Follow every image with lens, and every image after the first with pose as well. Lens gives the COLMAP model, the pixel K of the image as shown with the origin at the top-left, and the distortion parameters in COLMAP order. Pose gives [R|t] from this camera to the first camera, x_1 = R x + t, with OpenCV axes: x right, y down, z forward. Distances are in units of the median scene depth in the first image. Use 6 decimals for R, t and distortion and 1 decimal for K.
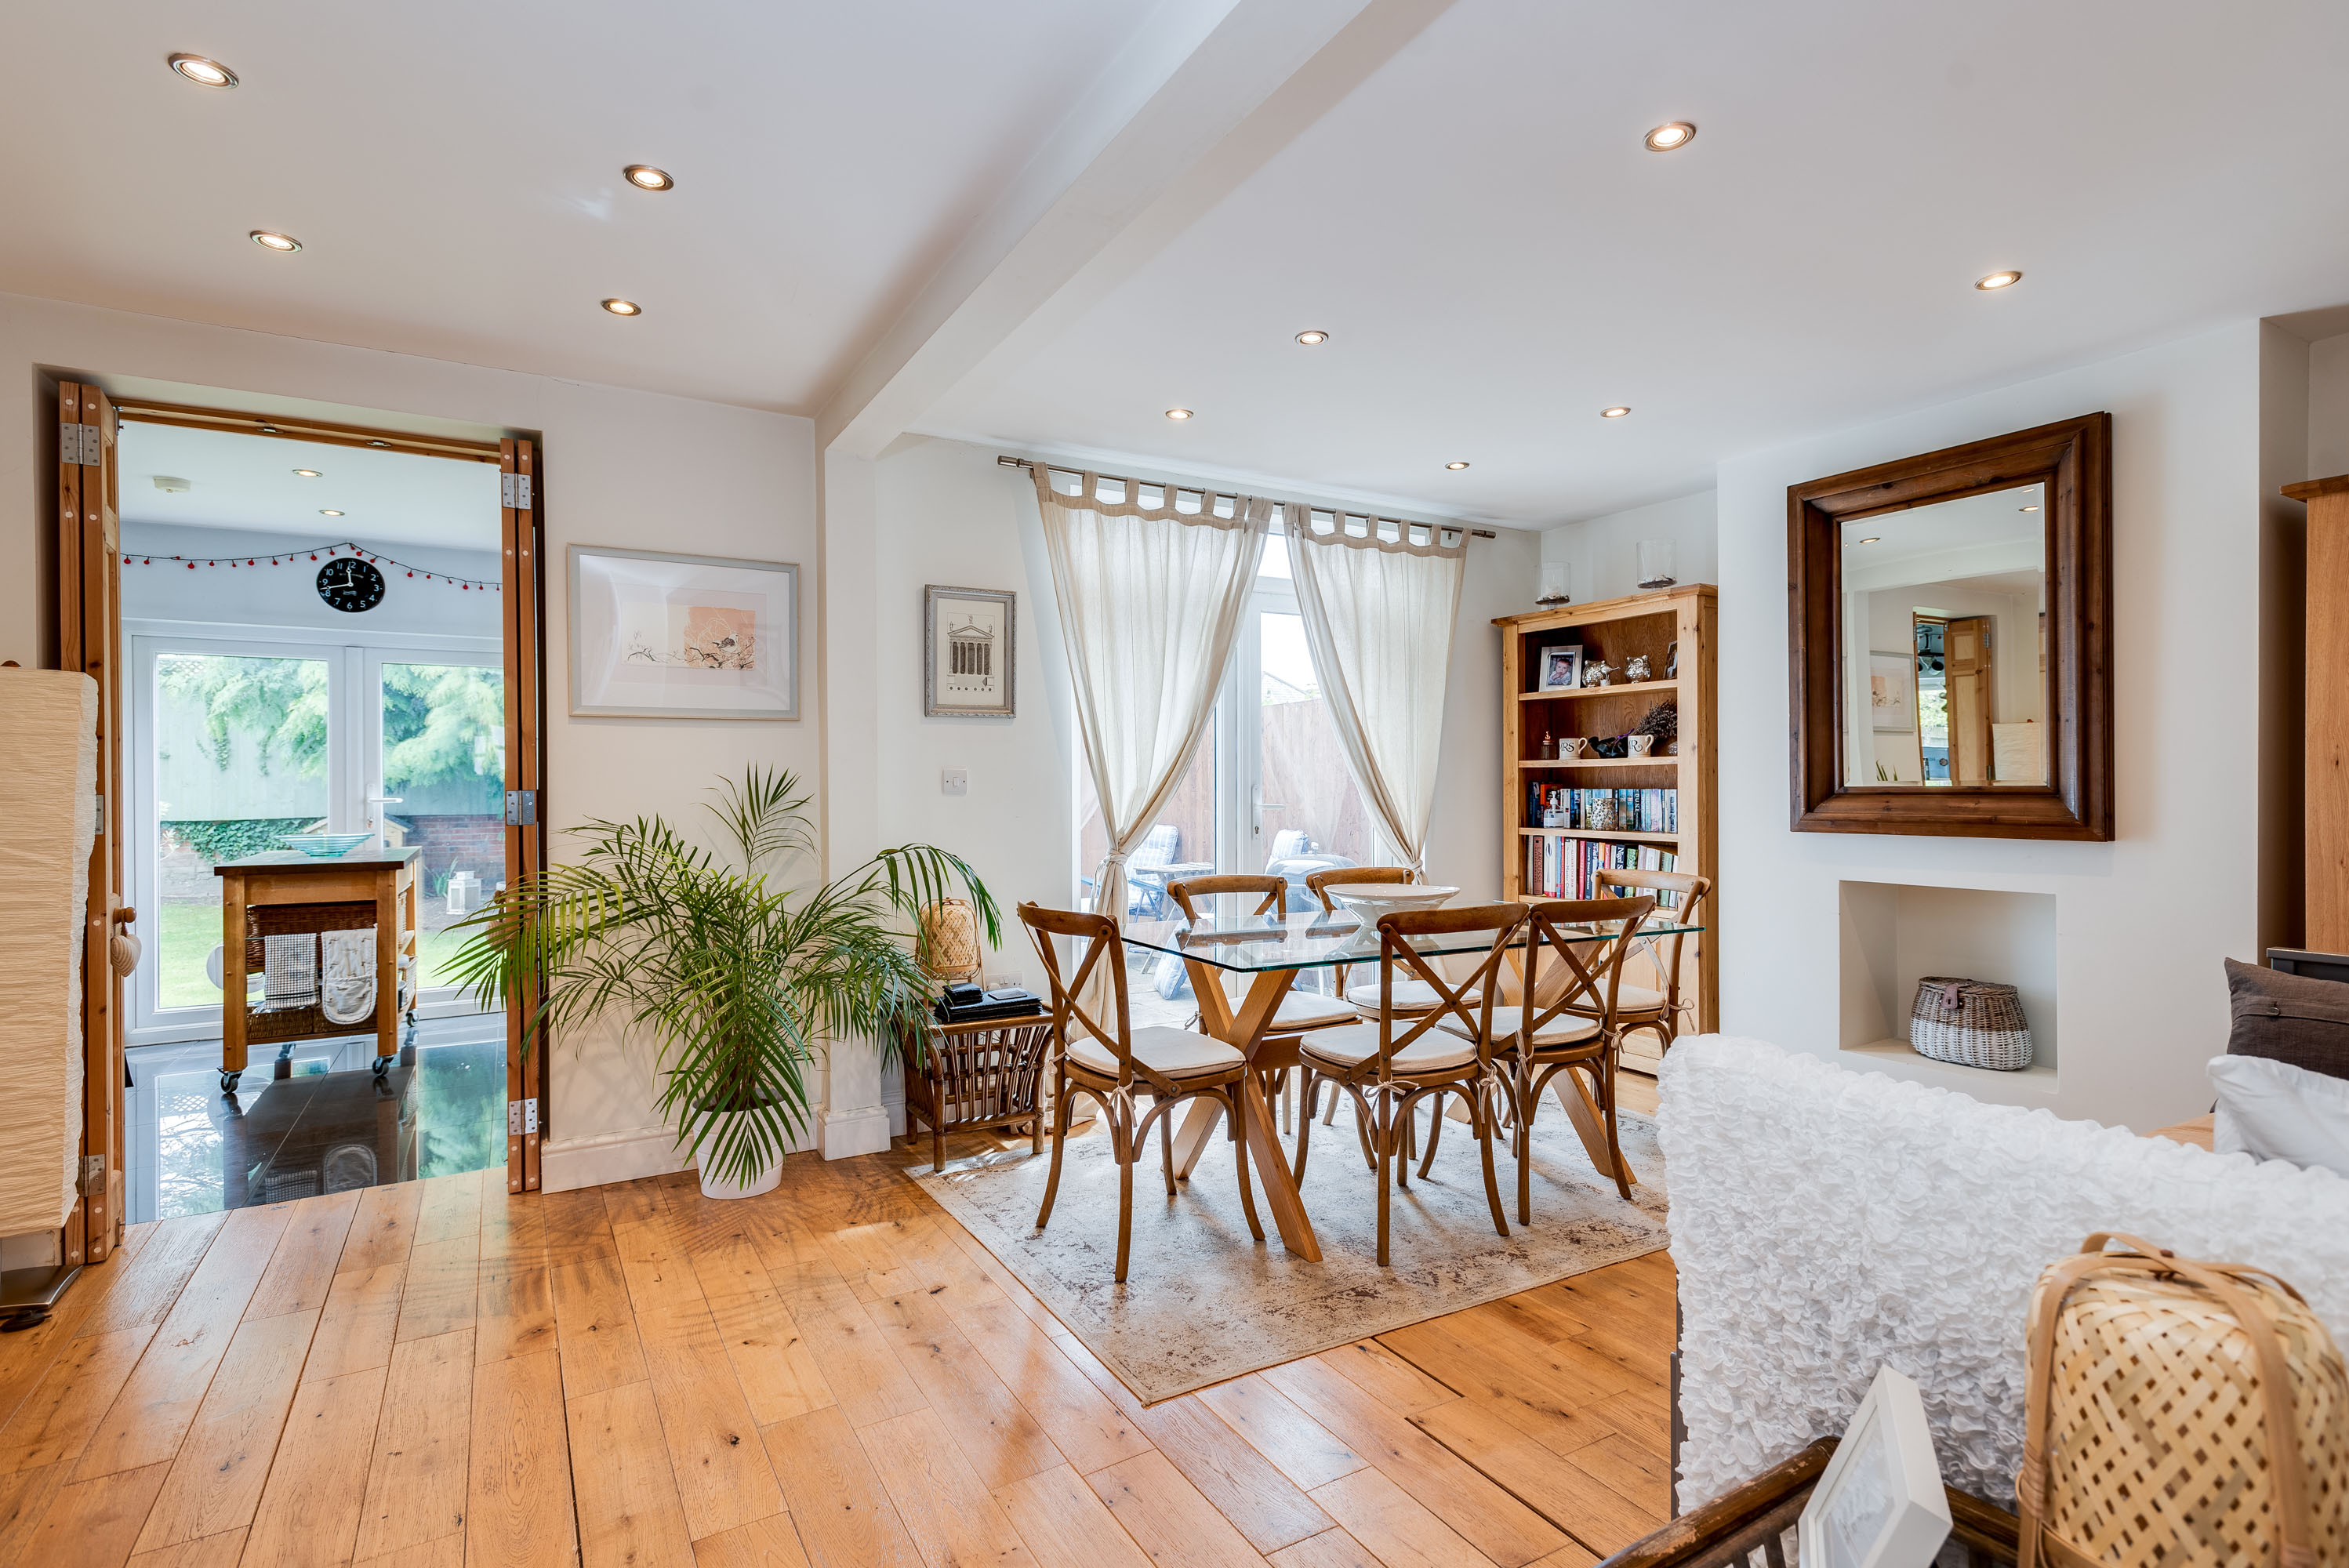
lens RADIAL K [[1124.5, 0, 1168.7], [0, 1124.5, 787.9], [0, 0, 1]] dist [0.012092, -0.000600]
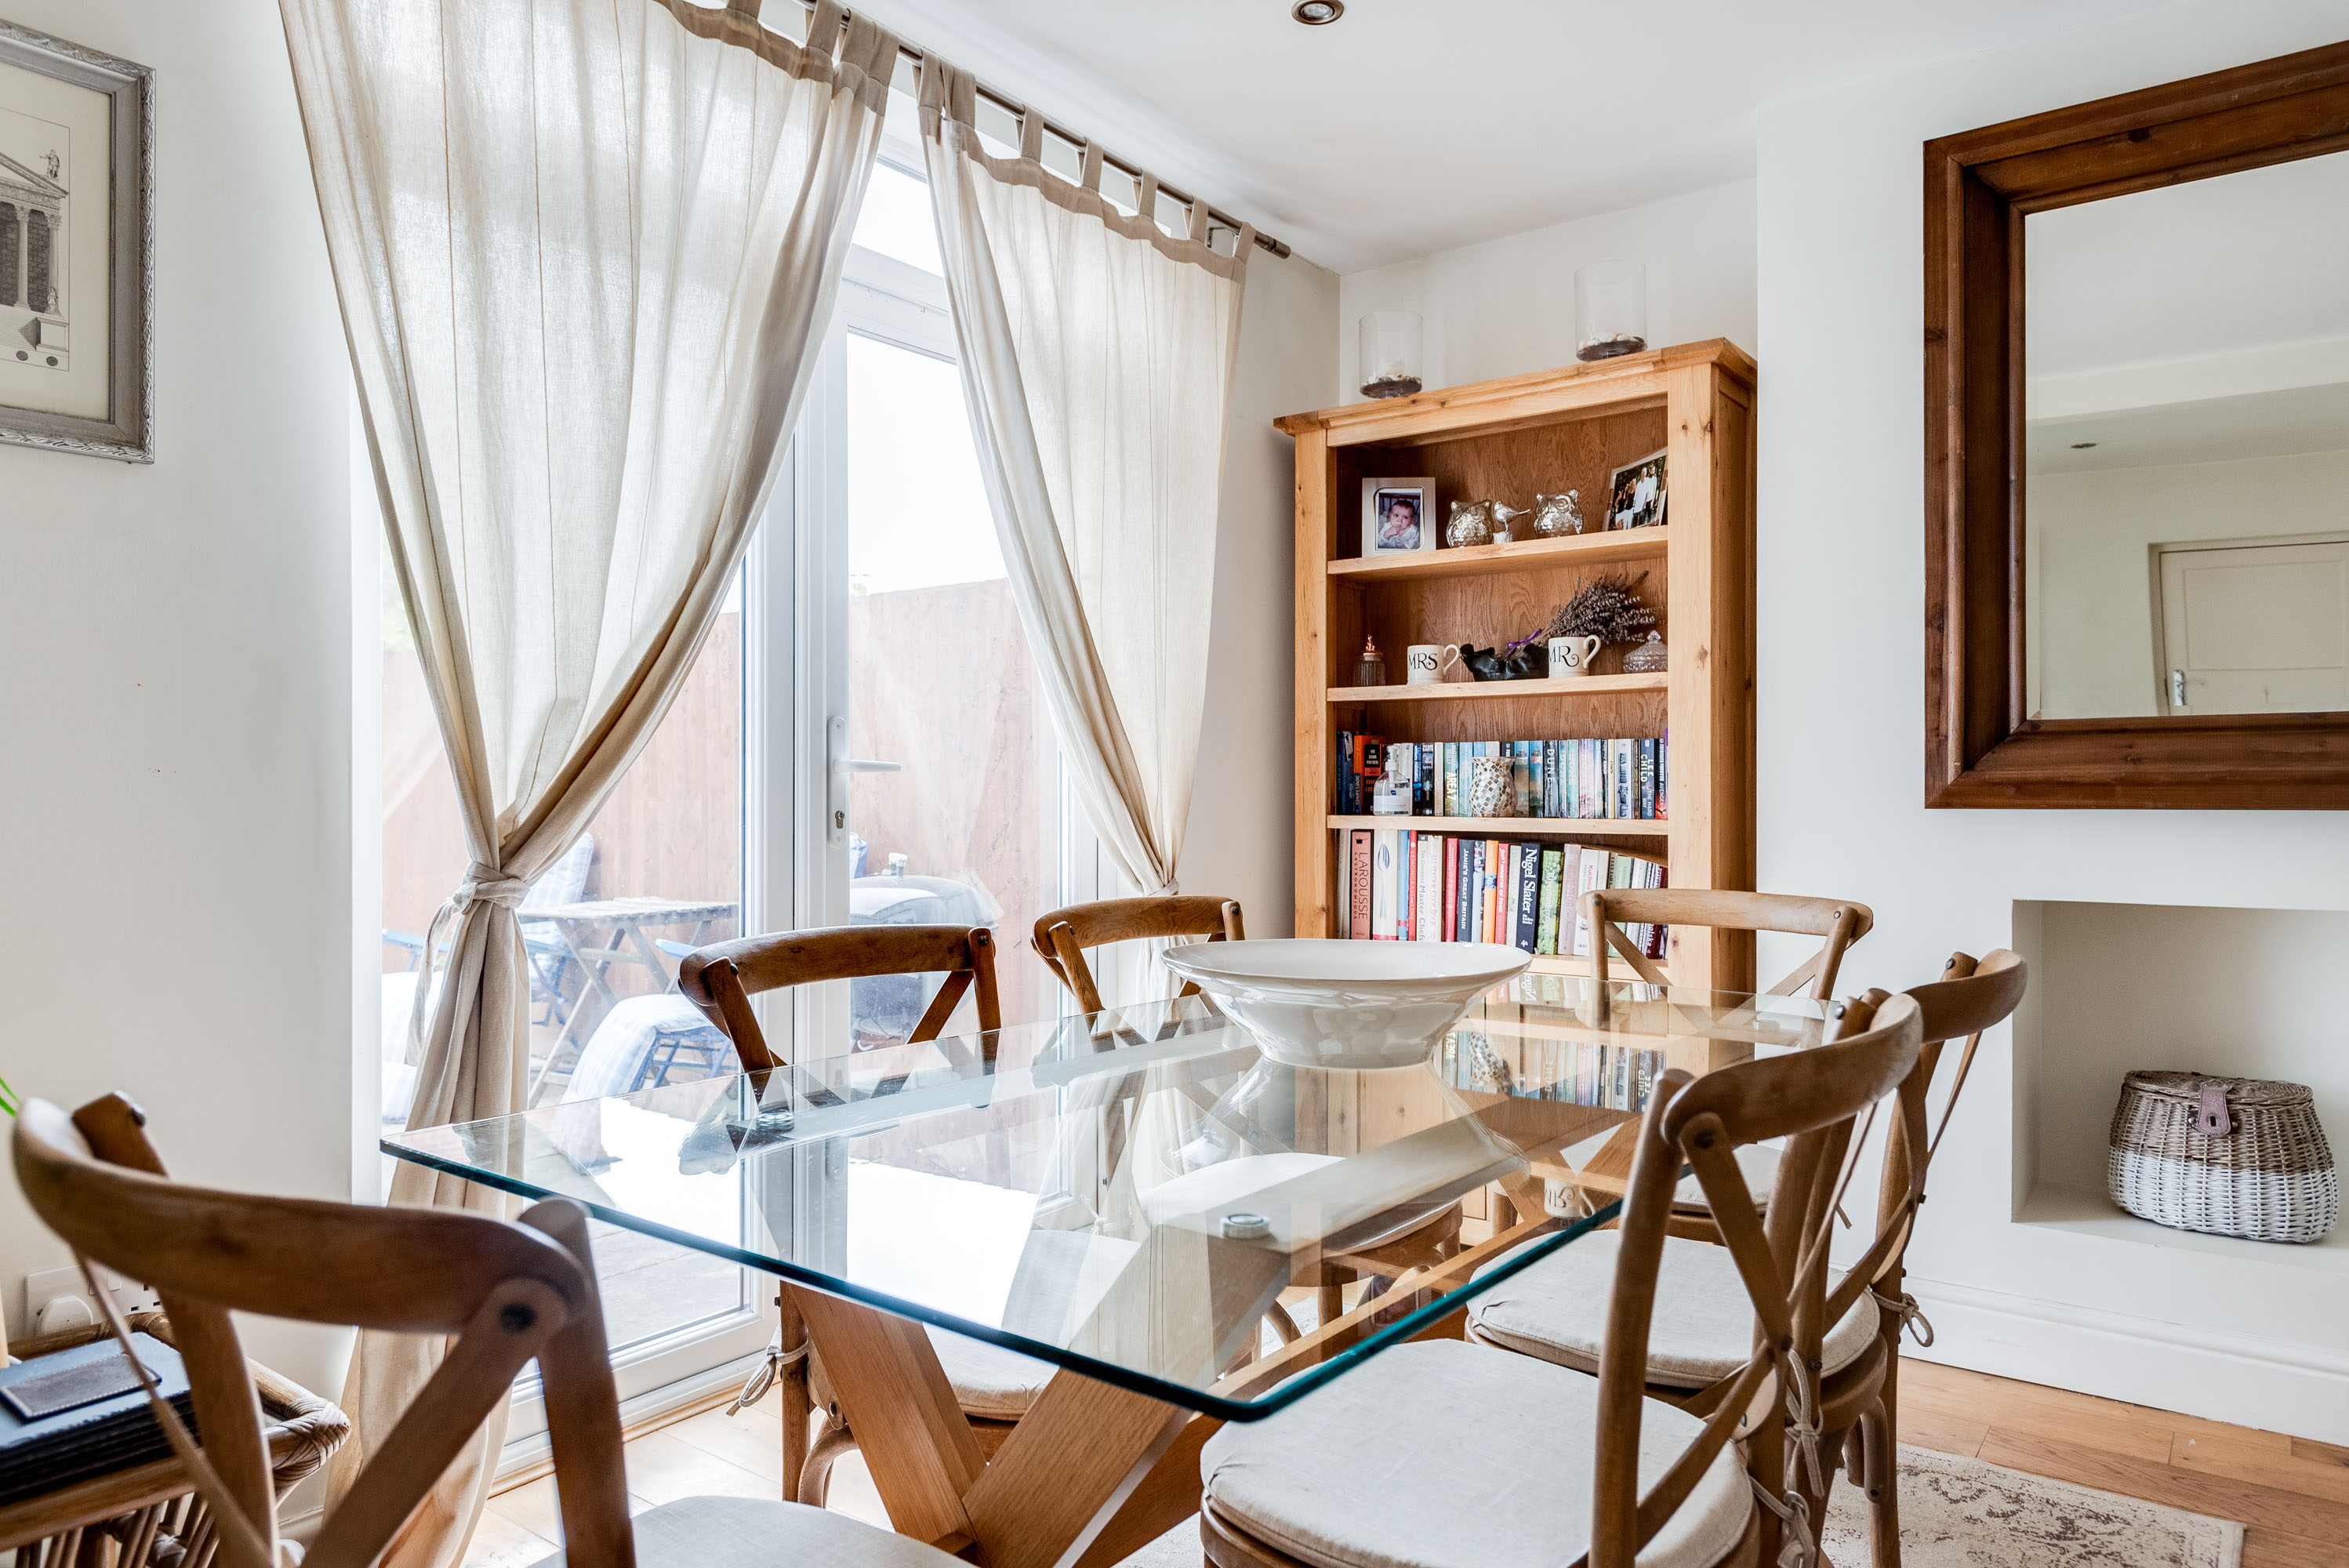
lens RADIAL K [[1485.7, 0, 1174.5], [0, 1485.7, 784.0], [0, 0, 1]] dist [0.003950, -0.004016]
pose [[0.921576, 0.003261, 0.388185, -0.032872], [-0.001213, 0.999984, -0.005521, 0.033058], [-0.388197, 0.004617, 0.921565, 0.523391]]
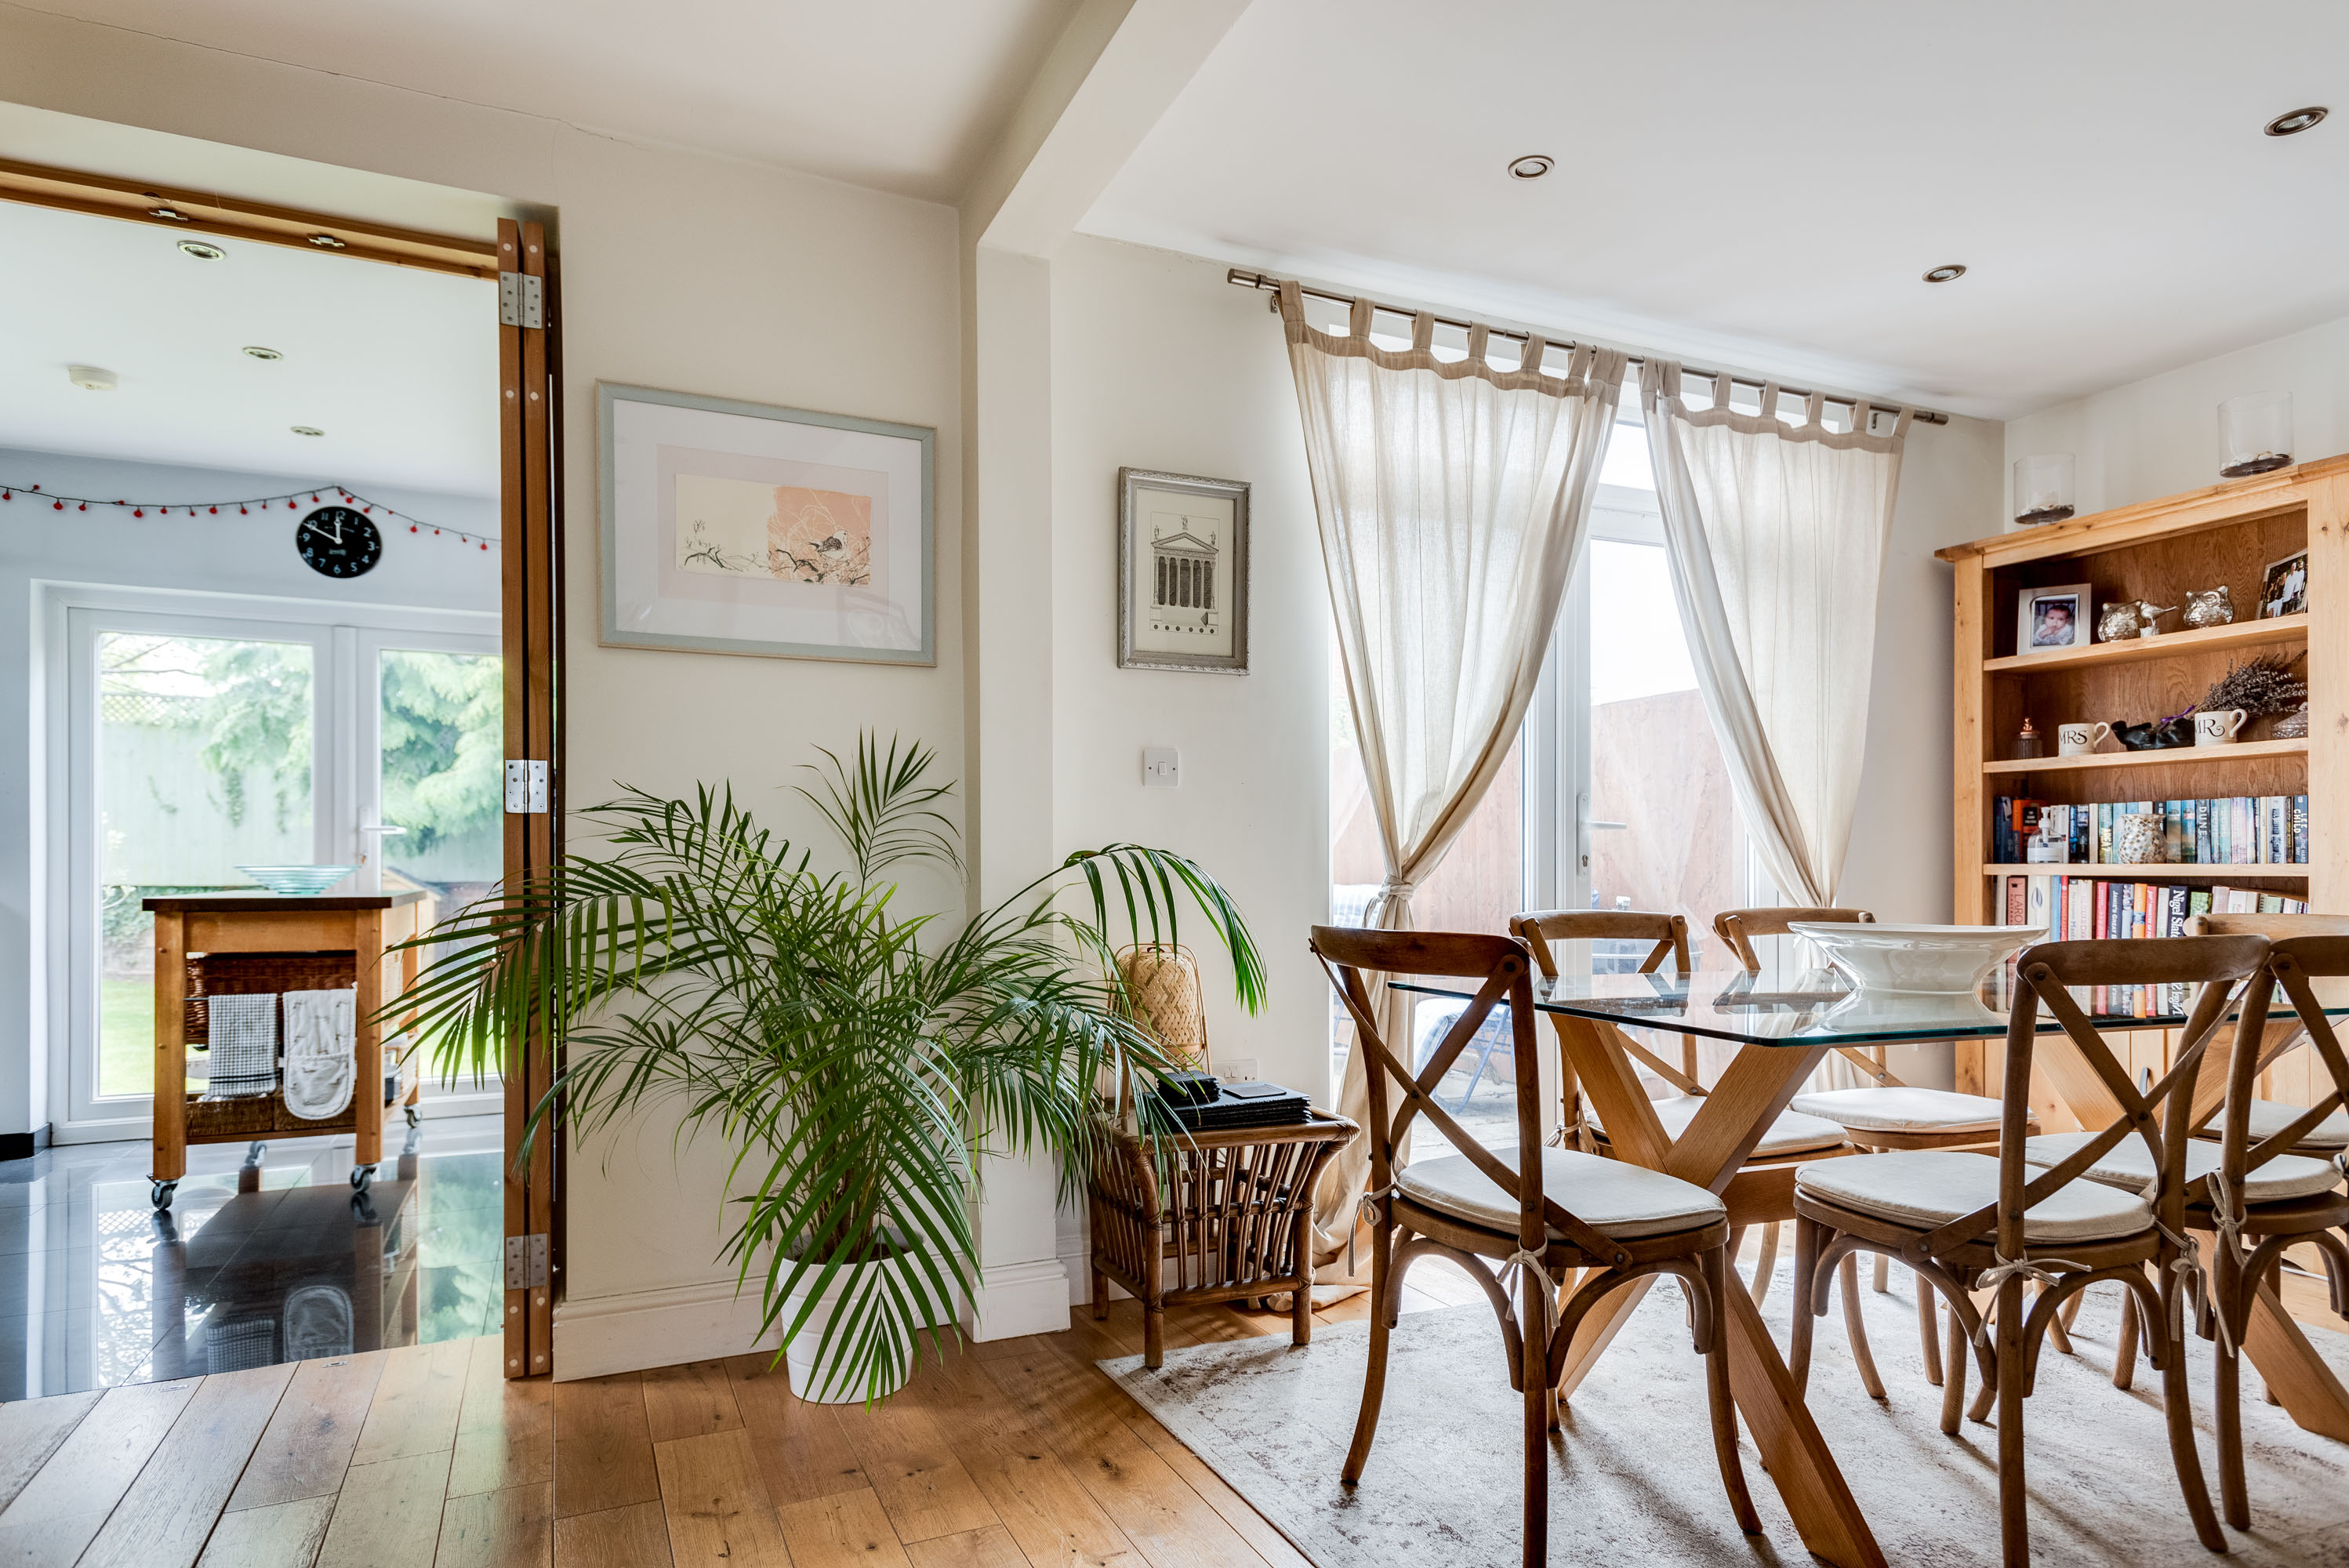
lens RADIAL K [[1342.6, 0, 1177.0], [0, 1342.6, 864.2], [0, 0, 1]] dist [0.022750, -0.001632]
pose [[0.994758, 0.003596, -0.102190, -0.102533], [-0.004082, 0.999981, -0.004549, 0.055072], [0.102172, 0.004942, 0.994754, 0.224675]]
